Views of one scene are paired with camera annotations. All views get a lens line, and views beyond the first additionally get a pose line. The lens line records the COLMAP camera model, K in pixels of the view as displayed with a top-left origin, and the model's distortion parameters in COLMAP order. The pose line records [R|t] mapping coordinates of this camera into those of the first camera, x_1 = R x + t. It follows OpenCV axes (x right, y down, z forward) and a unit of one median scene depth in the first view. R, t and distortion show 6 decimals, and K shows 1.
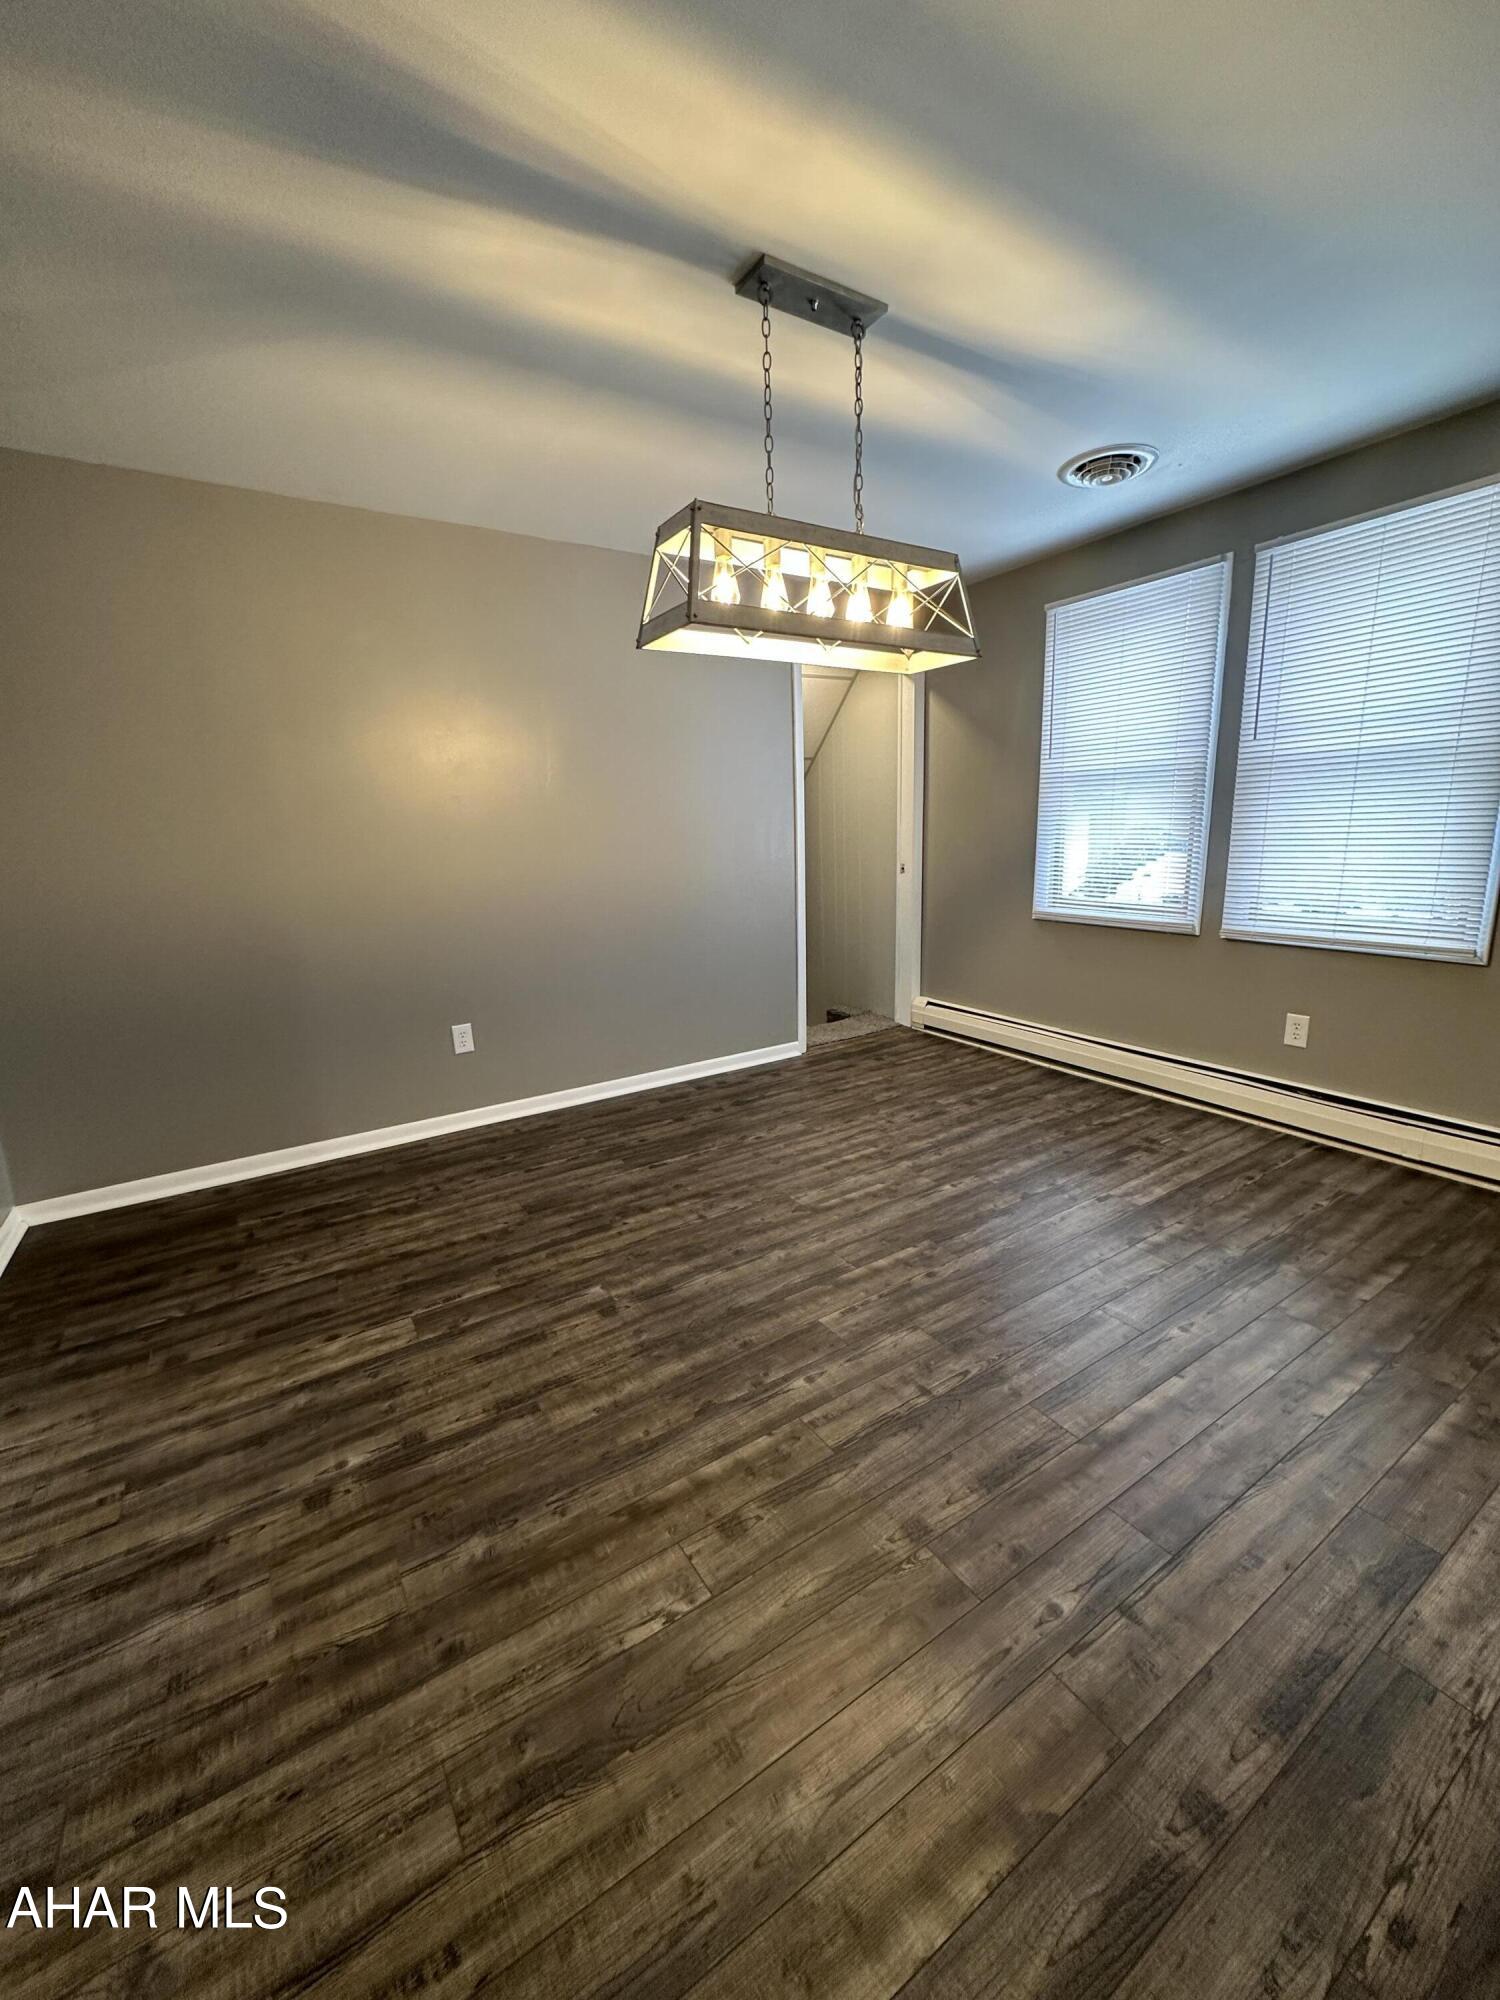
lens RADIAL K [[795.1, 0, 745.0], [0, 795.1, 996.7], [0, 0, 1]] dist [-0.000956, -0.000098]
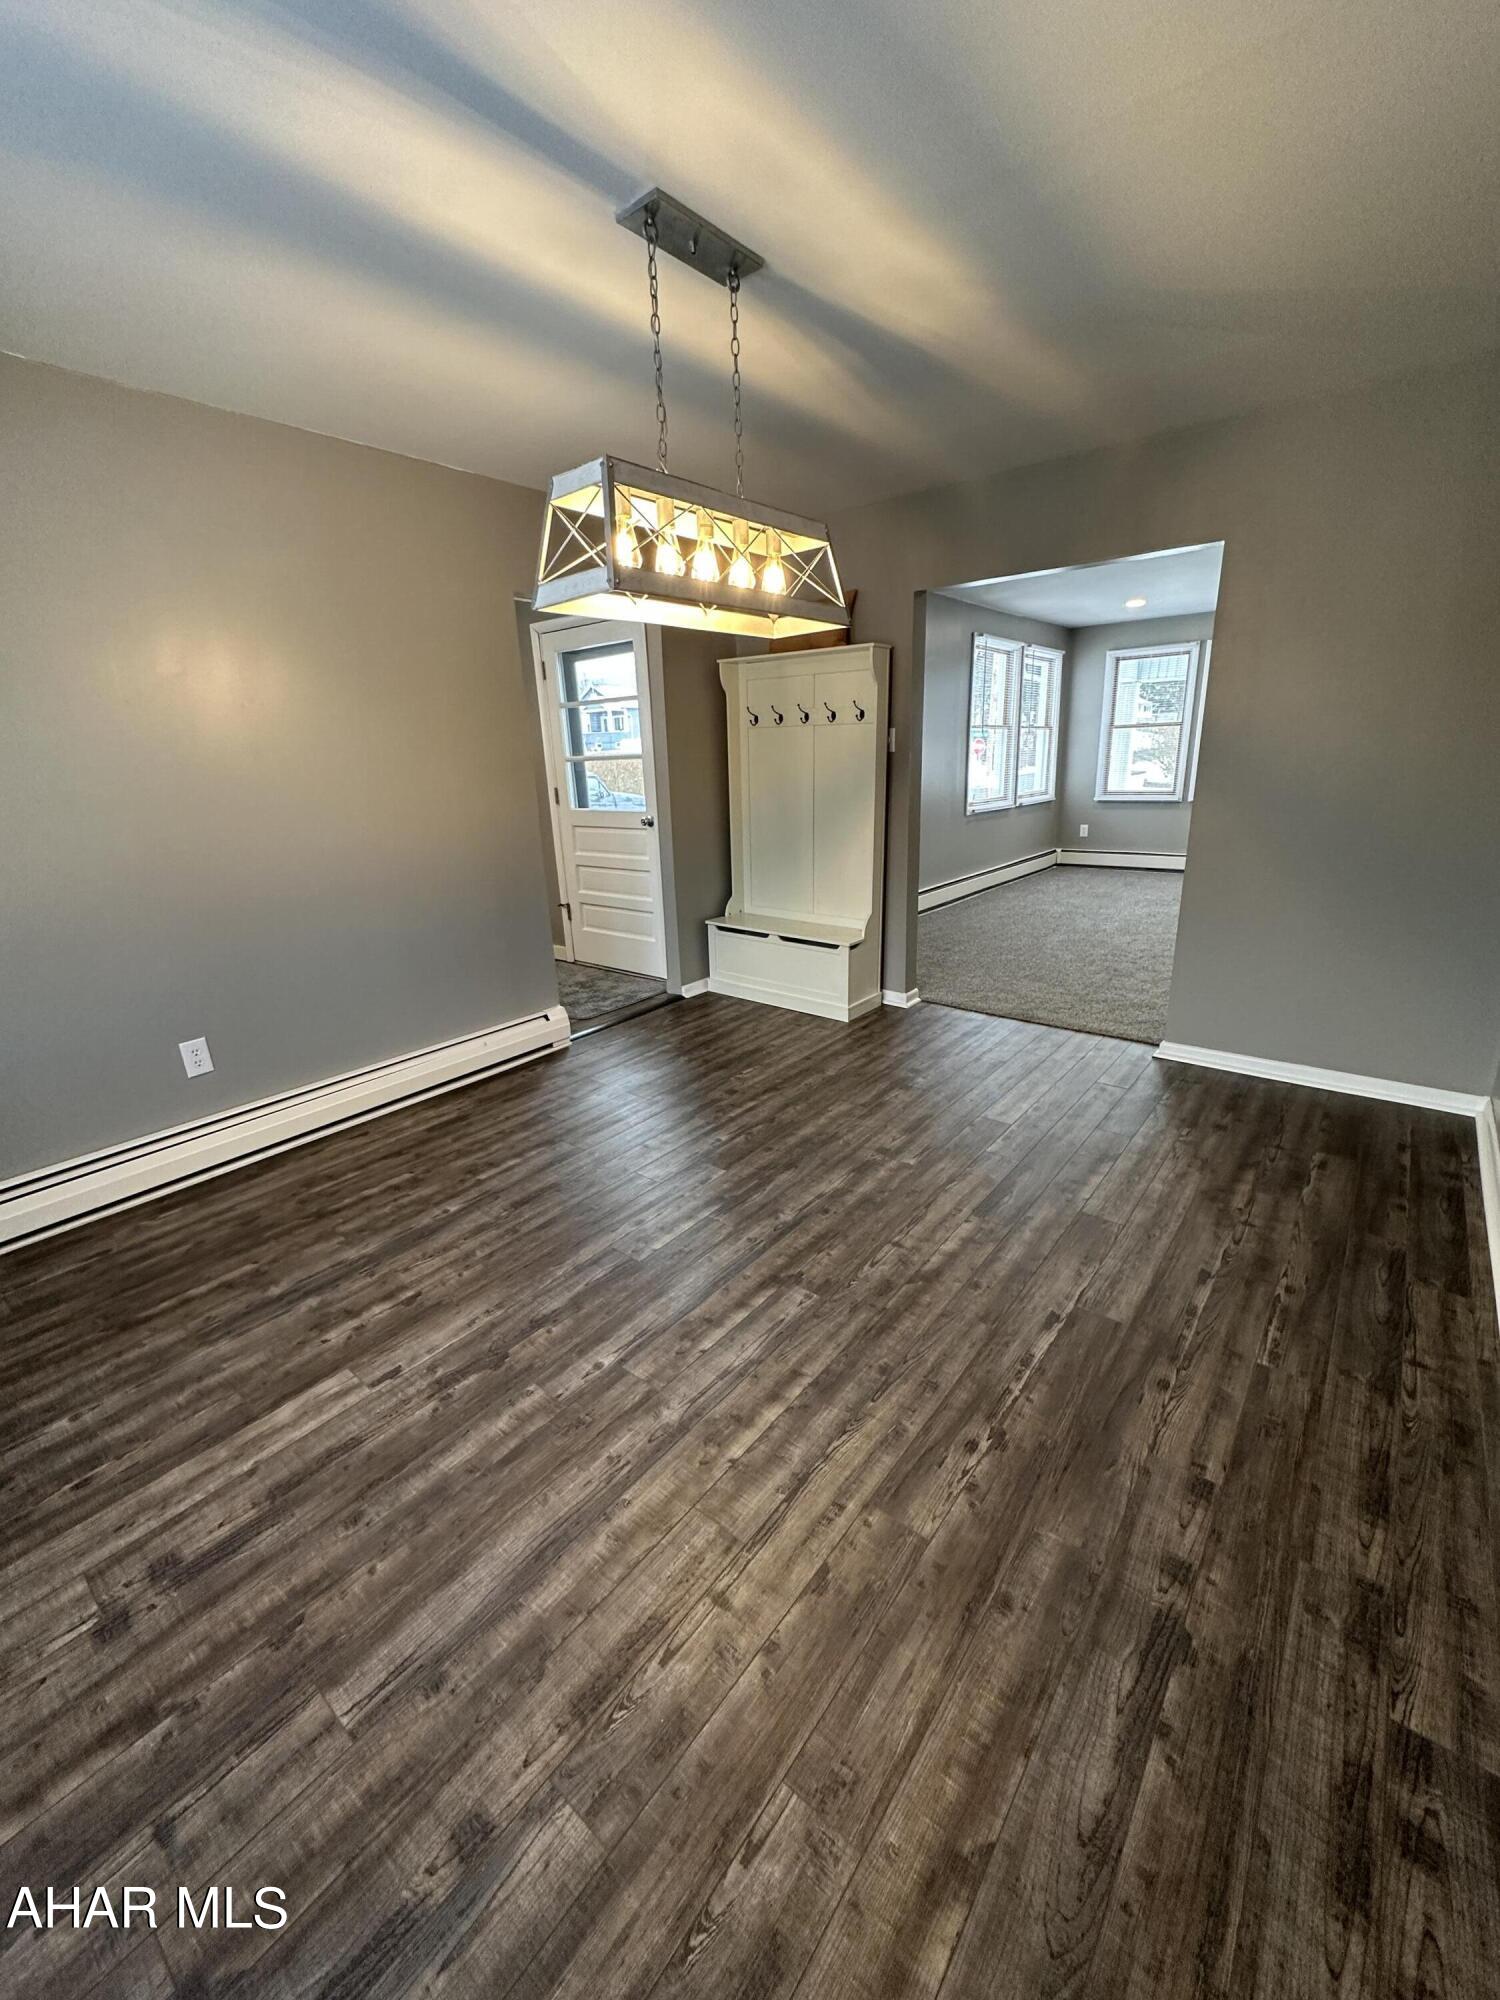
lens RADIAL K [[795.1, 0, 745.0], [0, 795.1, 996.7], [0, 0, 1]] dist [-0.000956, -0.000098]
pose [[-0.946471, 0.154951, -0.283164, 0.287110], [-0.002452, 0.873769, 0.486336, -0.354295], [0.322779, 0.460997, -0.826617, 1.448513]]
